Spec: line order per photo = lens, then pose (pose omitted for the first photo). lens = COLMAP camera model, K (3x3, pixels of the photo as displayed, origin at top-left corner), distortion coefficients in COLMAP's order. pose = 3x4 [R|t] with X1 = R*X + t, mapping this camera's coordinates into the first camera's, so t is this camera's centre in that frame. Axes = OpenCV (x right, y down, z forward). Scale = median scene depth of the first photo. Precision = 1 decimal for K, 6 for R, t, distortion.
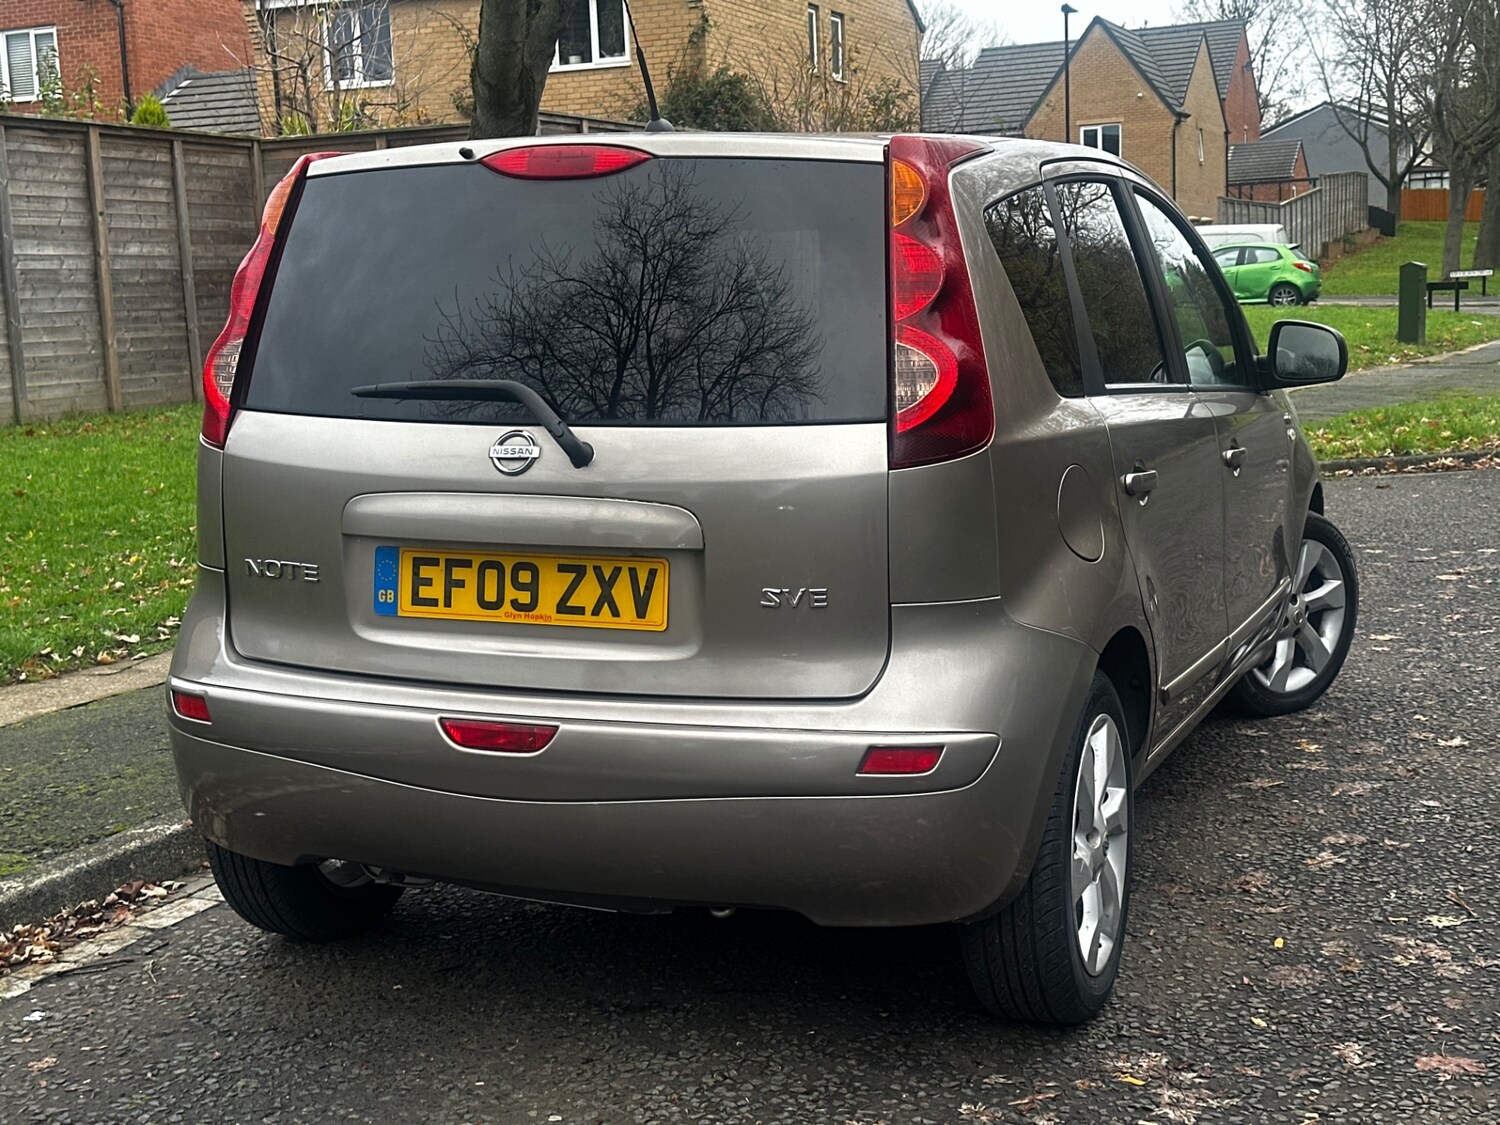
lens RADIAL K [[2052.9, 0, 750.0], [0, 2052.9, 562.5], [0, 0, 1]] dist [0.201384, -0.453795]
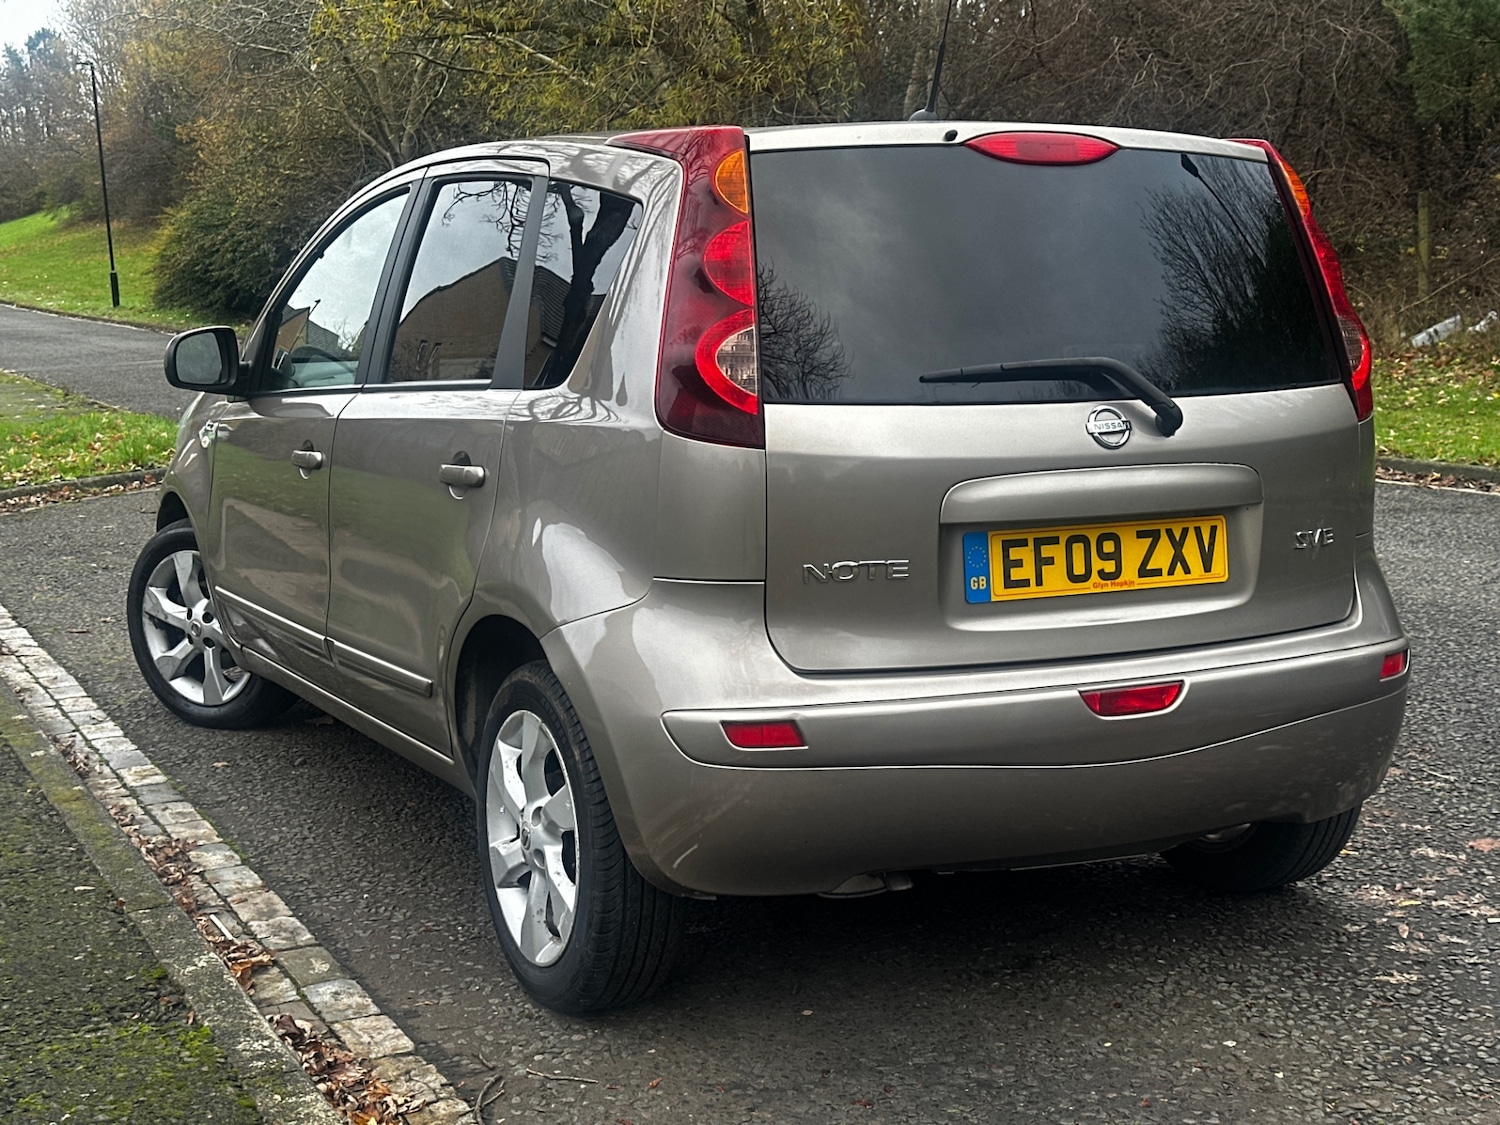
lens RADIAL K [[2054.3, 0, 727.0], [0, 2054.3, 567.5], [0, 0, 1]] dist [0.186039, -0.389043]
pose [[0.662139, -0.093944, 0.743469, -0.934618], [0.101757, 0.994193, 0.035000, -0.035628], [-0.742440, 0.052478, 0.667854, 0.413431]]
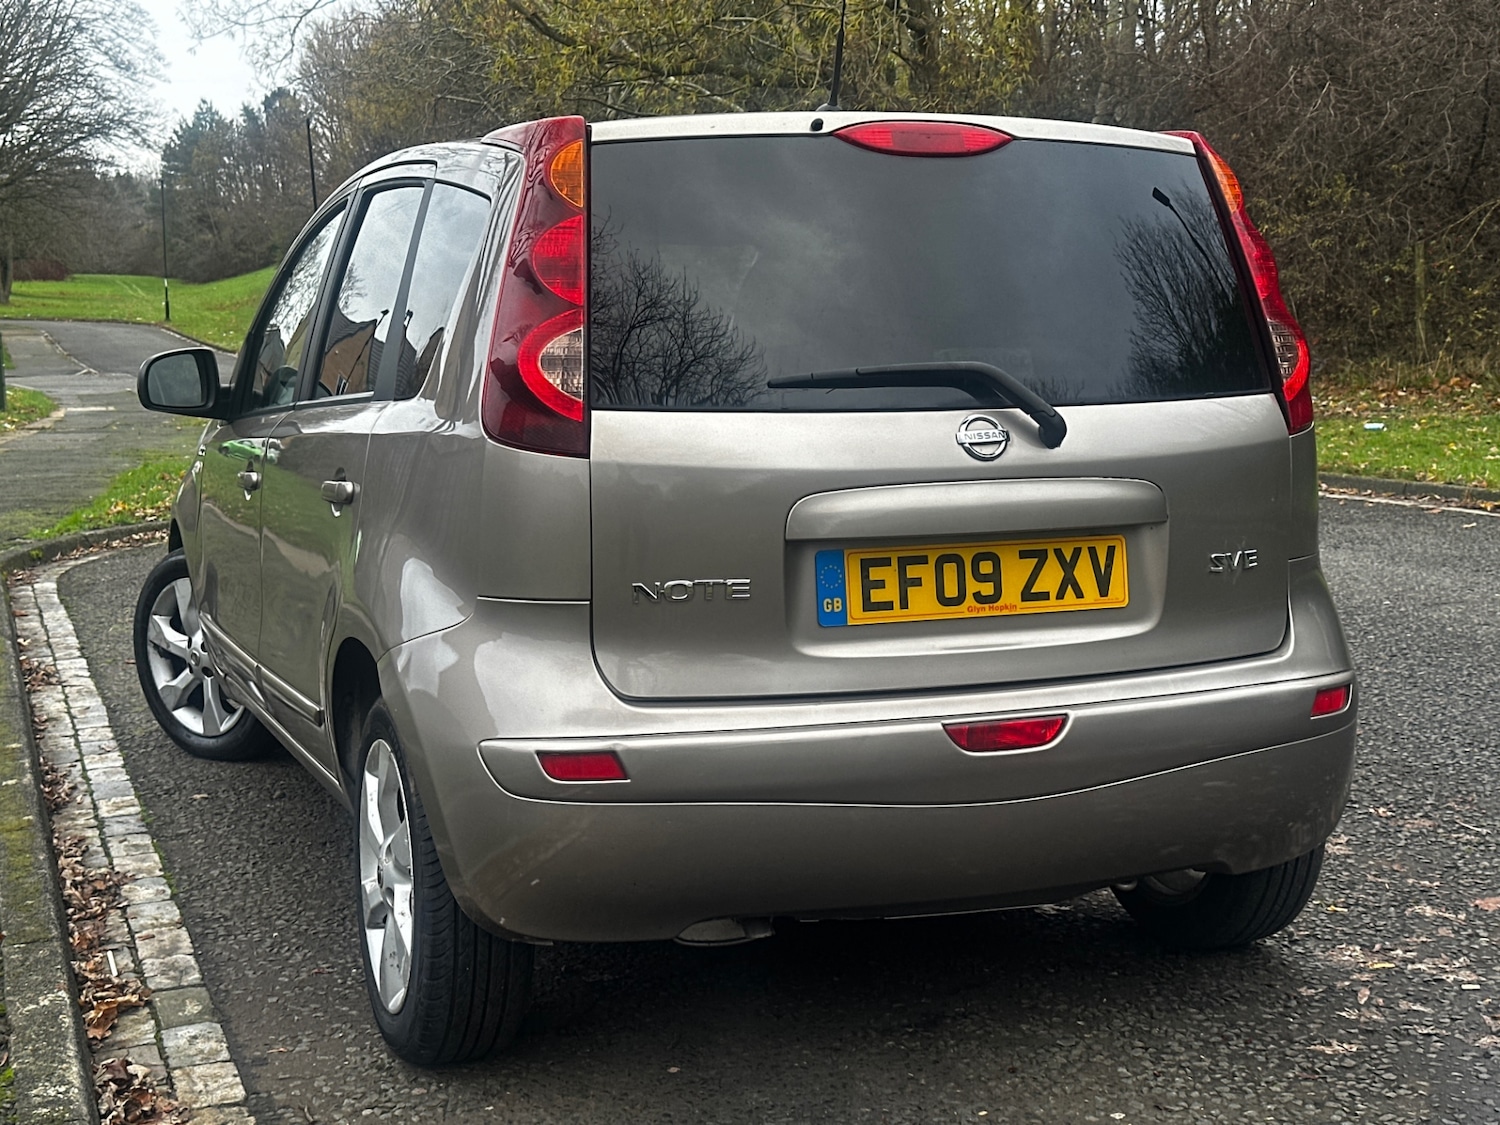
lens RADIAL K [[2052.9, 0, 750.0], [0, 2052.9, 562.5], [0, 0, 1]] dist [0.201384, -0.453795]
pose [[0.729292, -0.072732, 0.680326, -0.775092], [0.097759, 0.995209, 0.001601, -0.006949], [-0.677183, 0.065341, 0.732908, 0.344998]]
